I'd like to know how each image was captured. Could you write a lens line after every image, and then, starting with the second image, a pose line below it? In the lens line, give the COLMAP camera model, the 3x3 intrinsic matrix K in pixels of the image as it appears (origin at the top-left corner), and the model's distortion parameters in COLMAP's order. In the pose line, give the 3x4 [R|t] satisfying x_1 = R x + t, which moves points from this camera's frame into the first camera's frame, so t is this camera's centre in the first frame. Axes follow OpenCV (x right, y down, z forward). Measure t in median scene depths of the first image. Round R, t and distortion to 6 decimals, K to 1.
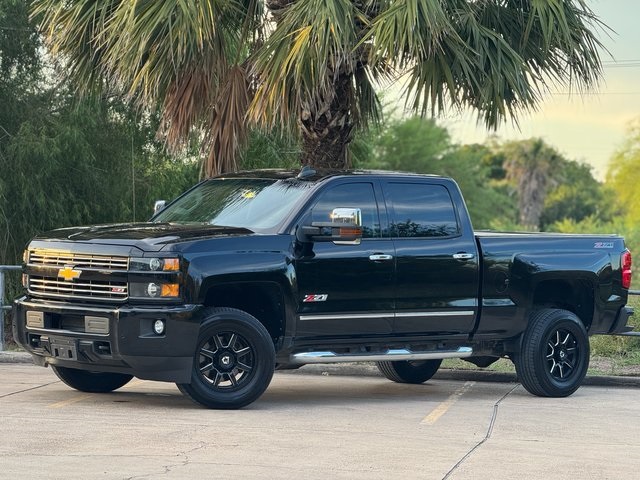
lens RADIAL K [[2331.0, 0, 318.2], [0, 2331.0, 240.4], [0, 0, 1]] dist [0.205934, 0.000000]
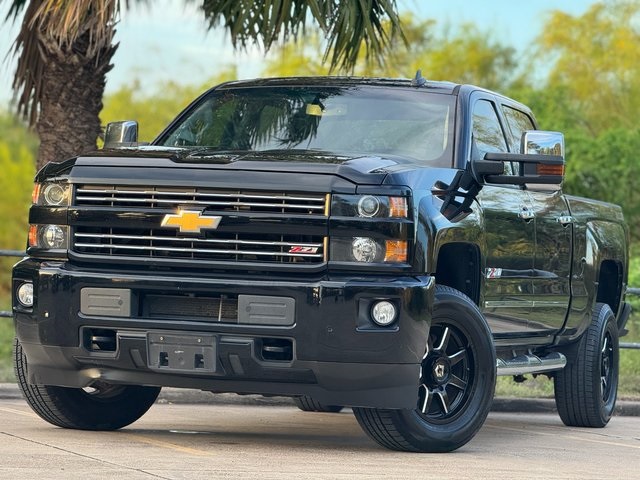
lens RADIAL K [[2331.0, 0, 314.9], [0, 2331.0, 241.1], [0, 0, 1]] dist [0.205934, 0.000000]
pose [[0.888339, 0.020205, 0.458743, -0.344723], [-0.011577, 0.999699, -0.021613, 0.031189], [-0.459042, 0.013889, 0.888306, 0.477571]]
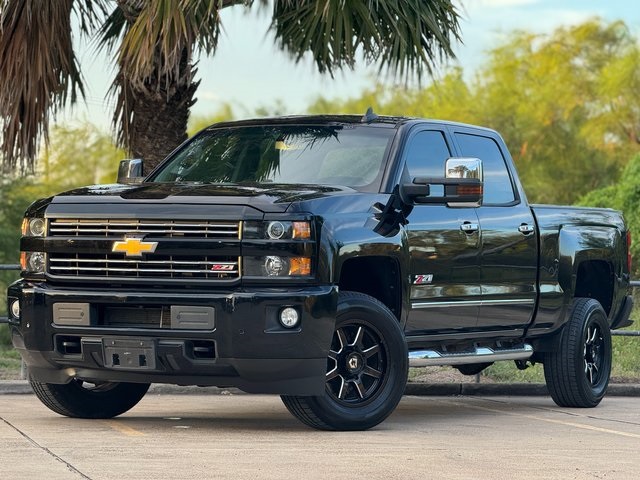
lens RADIAL K [[2331.0, 0, 325.1], [0, 2331.0, 239.7], [0, 0, 1]] dist [0.205934, 0.000000]
pose [[0.942068, -0.009935, 0.335276, -0.290553], [0.017035, 0.999688, -0.018243, 0.025940], [-0.334990, 0.022898, 0.941943, 0.316486]]
